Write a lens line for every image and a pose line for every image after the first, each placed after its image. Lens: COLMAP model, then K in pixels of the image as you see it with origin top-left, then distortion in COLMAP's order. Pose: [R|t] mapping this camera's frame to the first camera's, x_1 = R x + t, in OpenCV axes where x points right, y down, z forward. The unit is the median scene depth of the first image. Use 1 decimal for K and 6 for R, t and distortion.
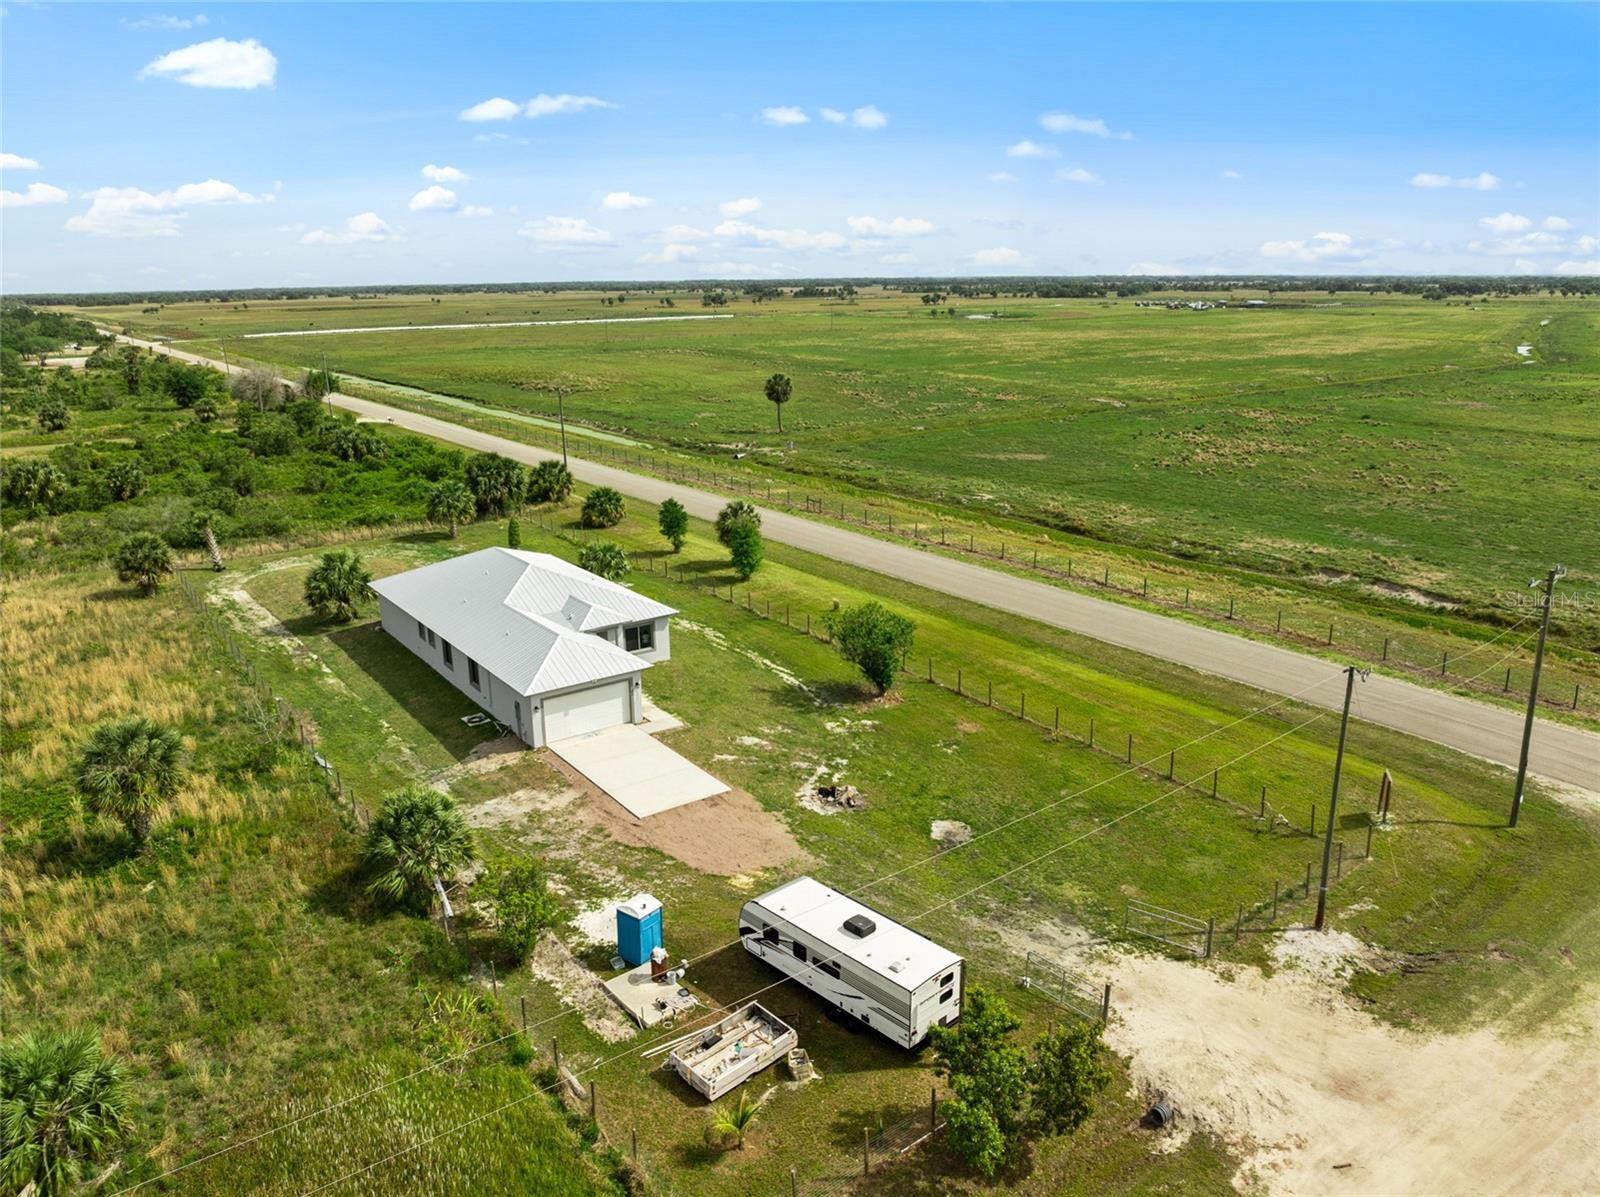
lens RADIAL K [[1142.9, 0, 800.0], [0, 1142.9, 598.5], [0, 0, 1]] dist [-0.030329, -0.000506]
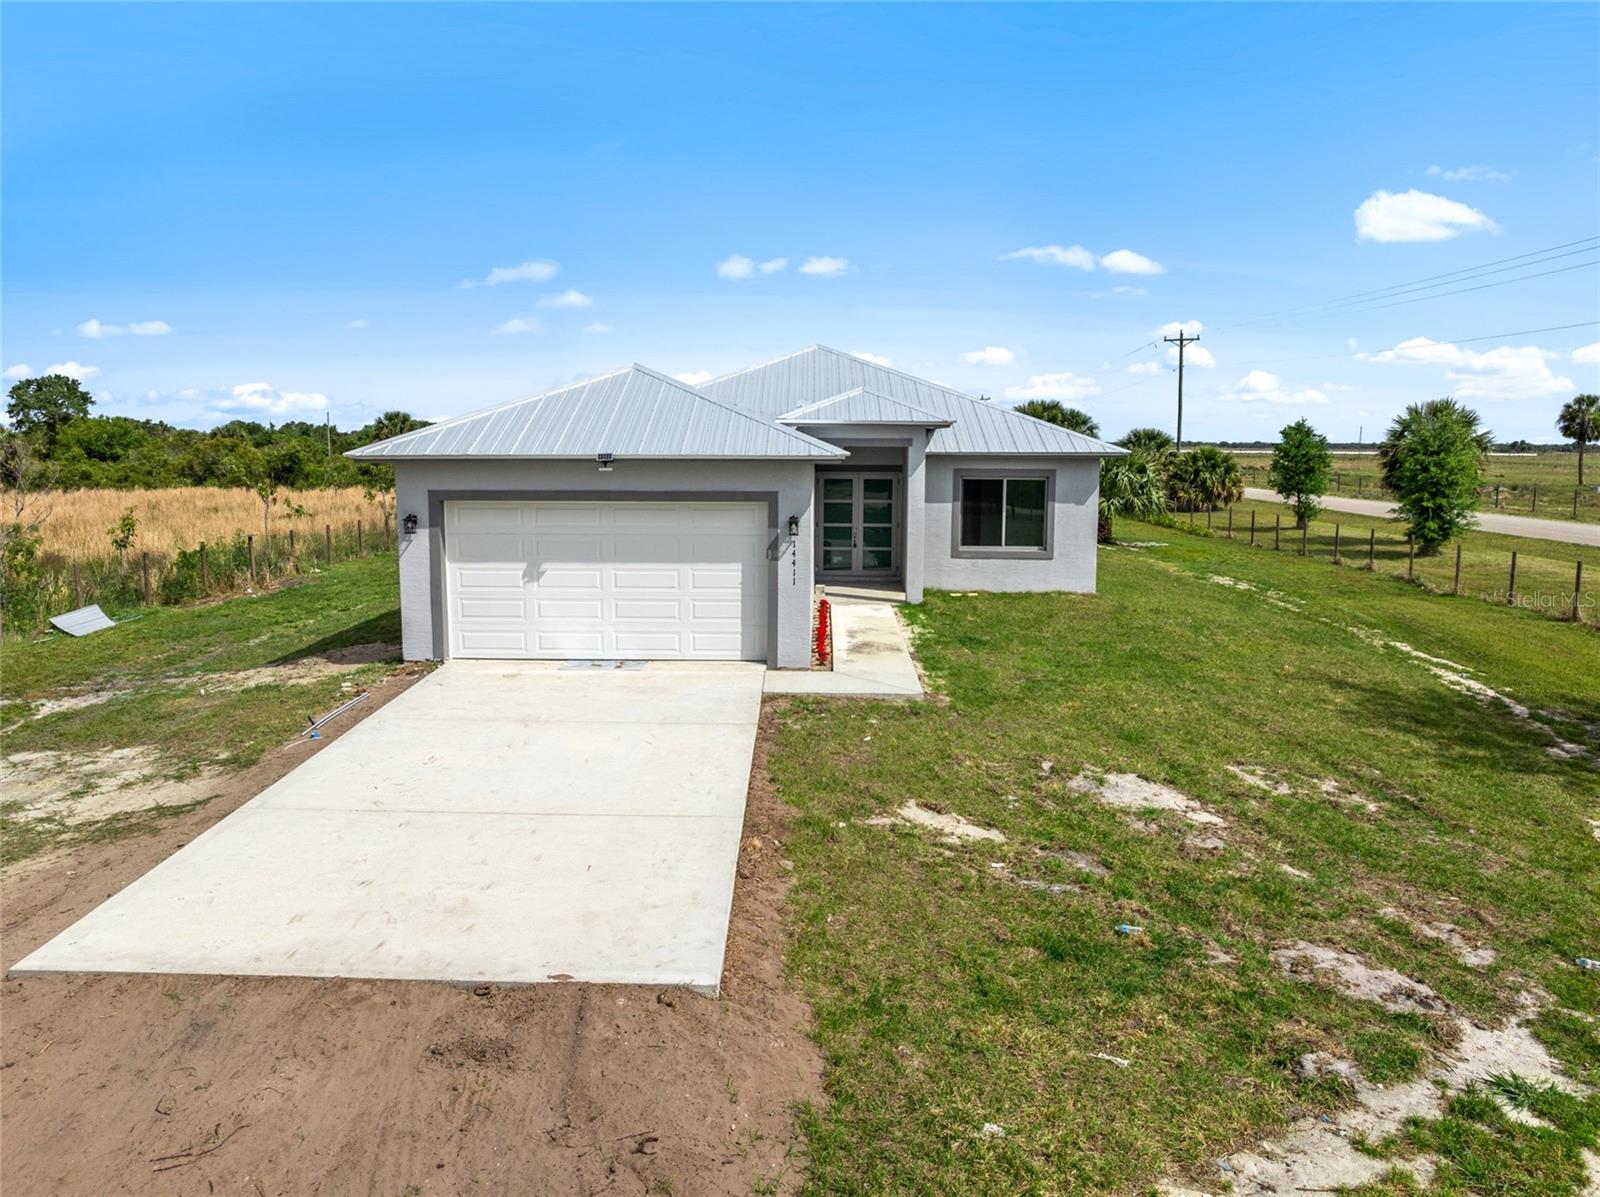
lens RADIAL K [[1132.0, 0, 795.3], [0, 1132.0, 593.6], [0, 0, 1]] dist [-0.042127, 0.002055]
pose [[0.797069, 0.096089, -0.596195, 0.023407], [-0.178149, 0.980737, -0.080107, 0.112687], [0.577013, 0.170062, 0.798833, 0.773152]]
